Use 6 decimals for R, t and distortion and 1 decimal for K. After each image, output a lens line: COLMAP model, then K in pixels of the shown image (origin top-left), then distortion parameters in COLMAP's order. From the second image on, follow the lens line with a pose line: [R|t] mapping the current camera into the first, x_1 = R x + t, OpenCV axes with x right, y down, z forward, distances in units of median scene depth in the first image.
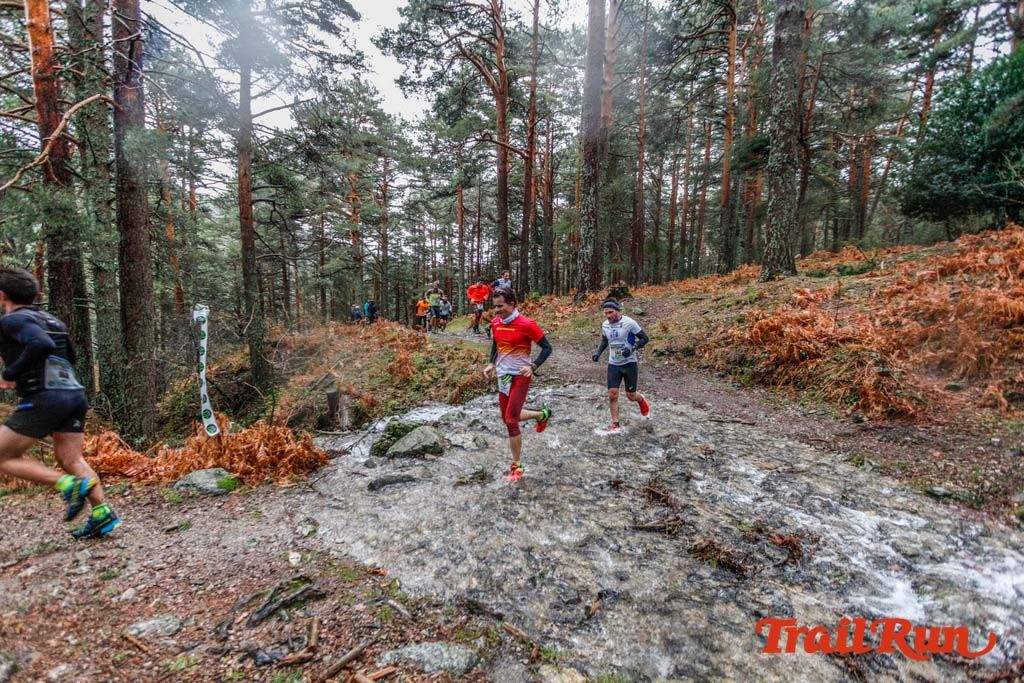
lens RADIAL K [[500.3, 0, 498.8], [0, 500.3, 342.3], [0, 0, 1]] dist [-0.045523, 0.033255]
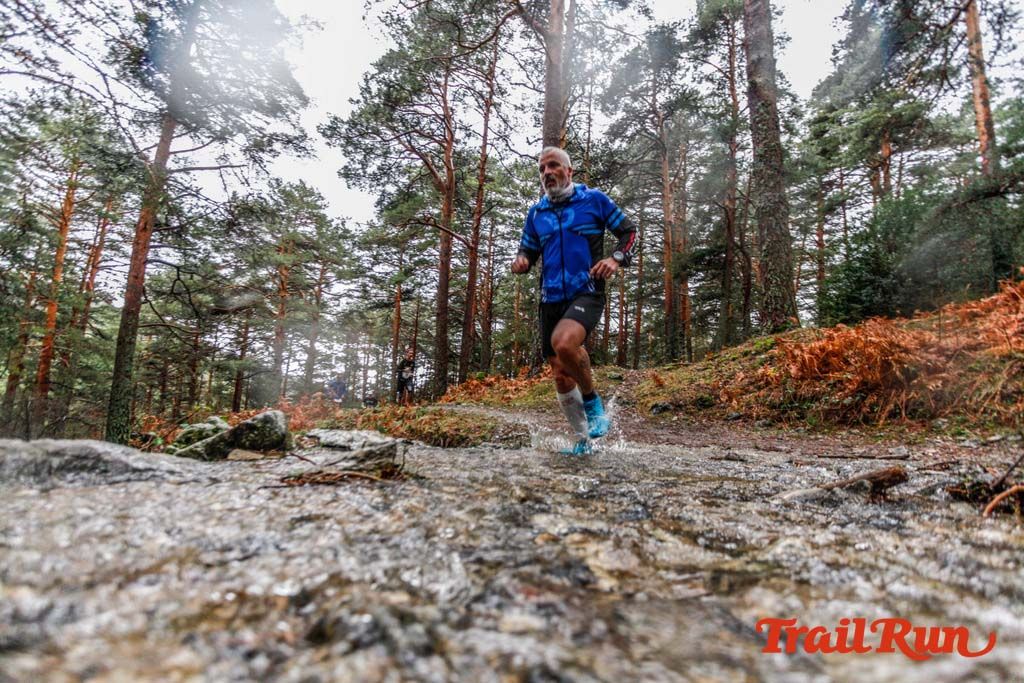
lens RADIAL K [[491.2, 0, 498.3], [0, 491.2, 341.1], [0, 0, 1]] dist [-0.044366, 0.028946]
pose [[0.990378, 0.055374, 0.126830, -0.005347], [-0.018508, 0.961225, -0.275144, 0.119475], [-0.137148, 0.270149, 0.953001, 0.314009]]
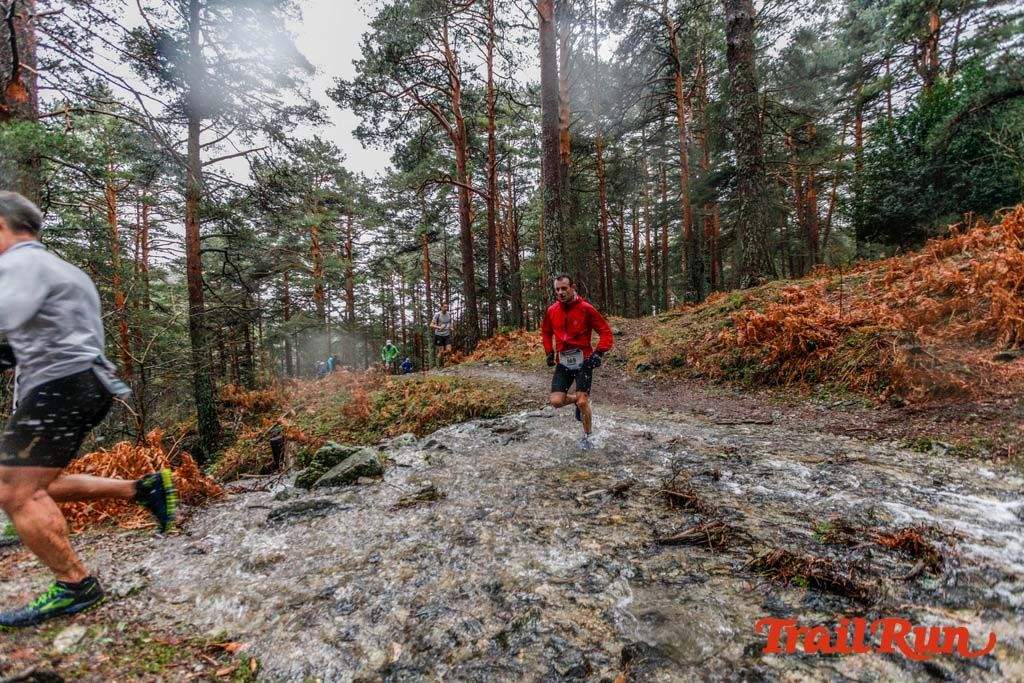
lens RADIAL K [[498.0, 0, 499.7], [0, 498.0, 342.5], [0, 0, 1]] dist [-0.046170, 0.033099]
pose [[0.996938, -0.054389, 0.056177, 0.015475], [0.060684, 0.991250, -0.117220, 0.061638], [-0.049310, 0.120270, 0.991516, 0.117716]]
